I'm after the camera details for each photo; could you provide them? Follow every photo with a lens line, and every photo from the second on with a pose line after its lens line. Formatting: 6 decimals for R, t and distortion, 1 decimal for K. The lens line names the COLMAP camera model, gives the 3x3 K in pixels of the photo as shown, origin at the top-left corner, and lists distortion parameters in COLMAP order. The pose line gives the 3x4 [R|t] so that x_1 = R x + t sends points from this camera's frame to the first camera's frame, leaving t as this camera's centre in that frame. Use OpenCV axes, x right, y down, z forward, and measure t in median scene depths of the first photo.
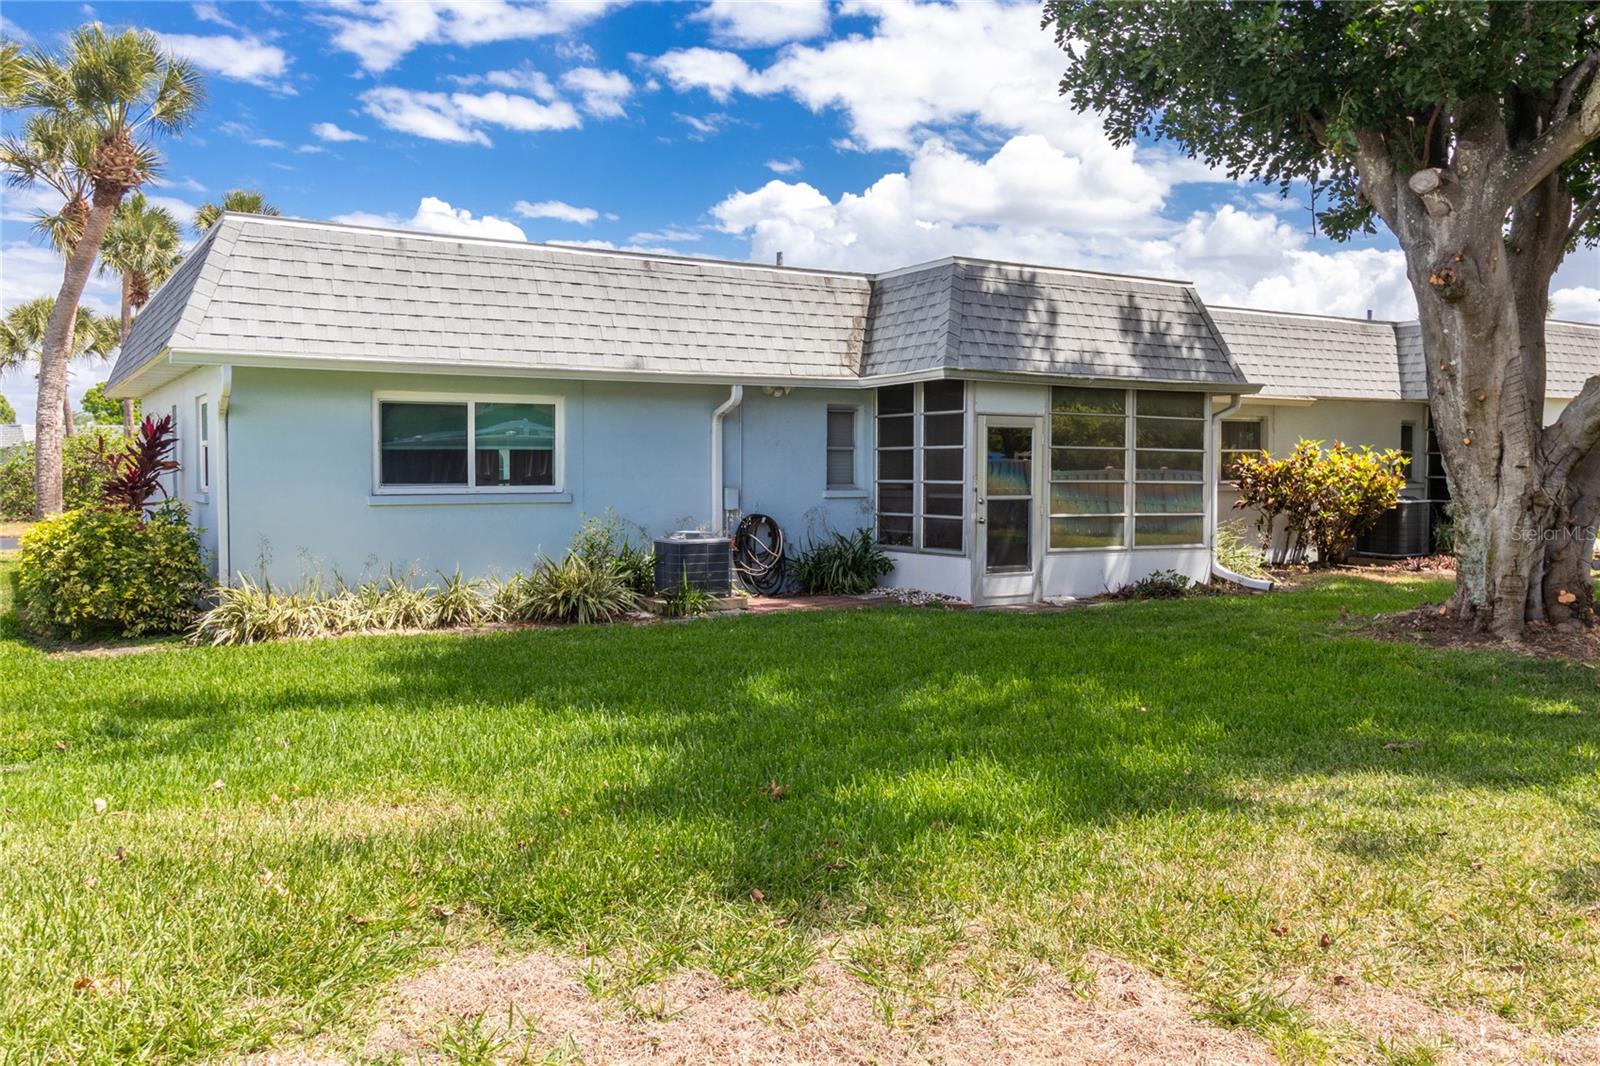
lens RADIAL K [[1334.4, 0, 873.2], [0, 1334.4, 551.8], [0, 0, 1]] dist [0.013186, -0.023481]
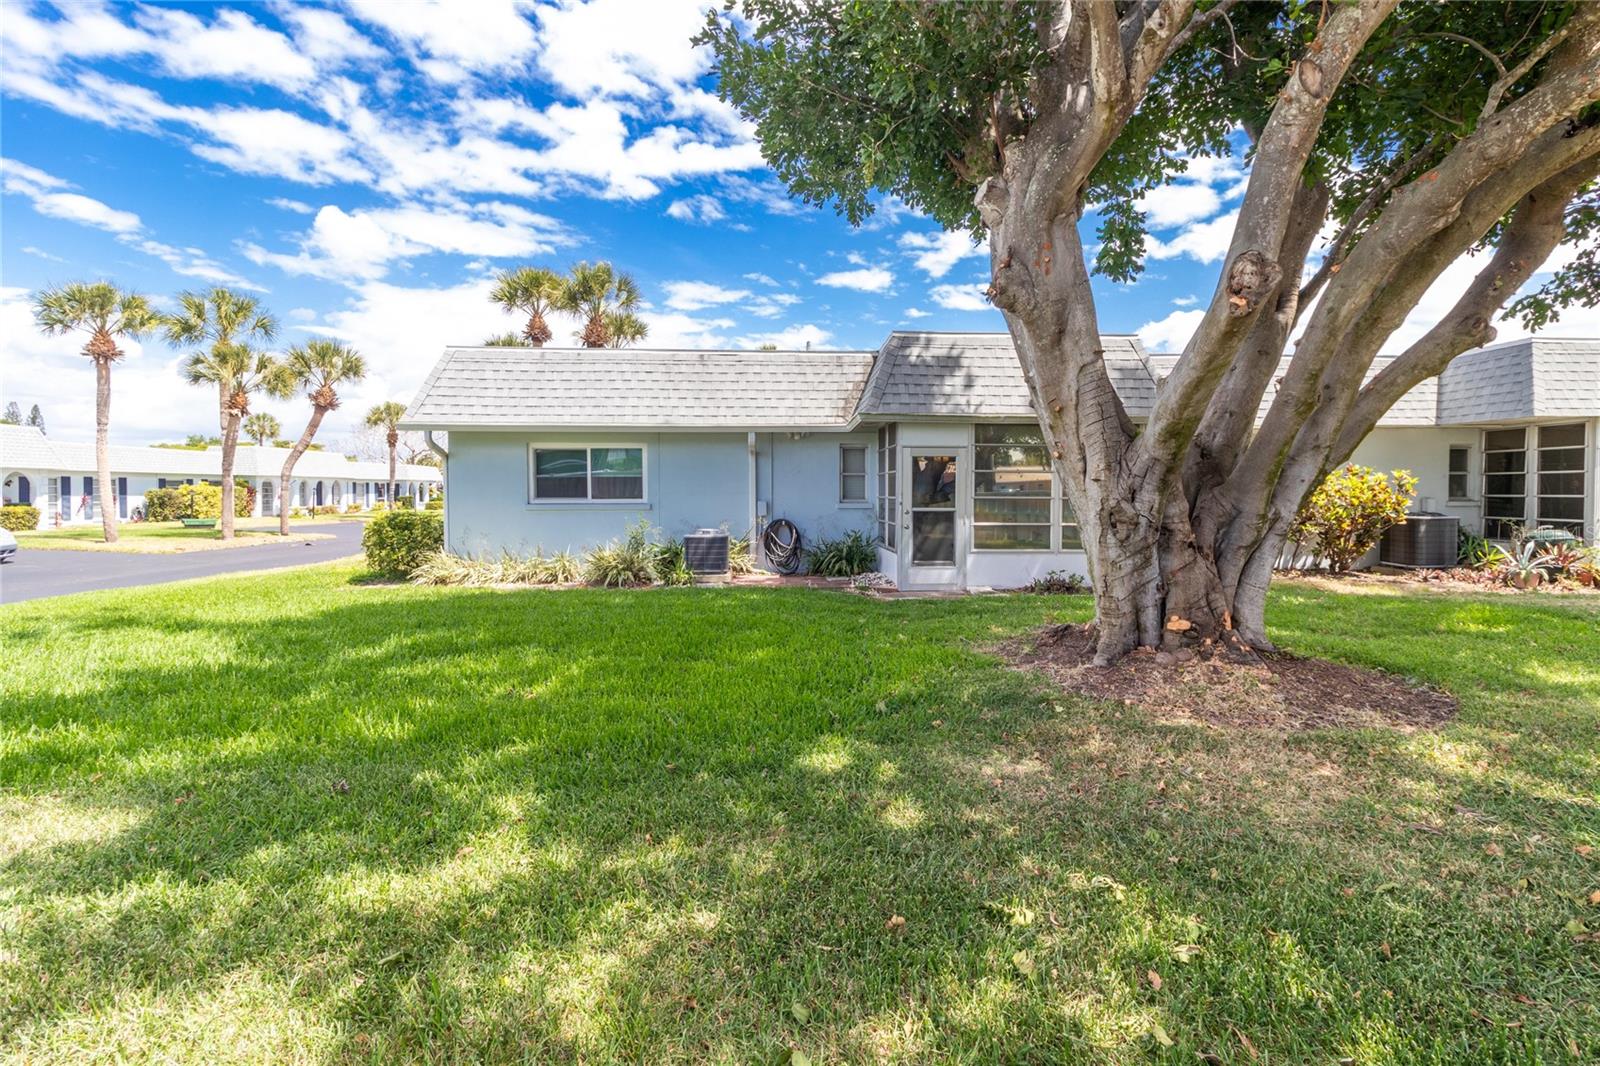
lens RADIAL K [[766.8, 0, 800.3], [0, 766.8, 522.5], [0, 0, 1]] dist [0.002845, -0.000265]
pose [[0.871747, 0.018530, -0.489606, 0.377626], [-0.029367, 0.999464, -0.014462, -0.013618], [0.489076, 0.026985, 0.871824, 0.290967]]
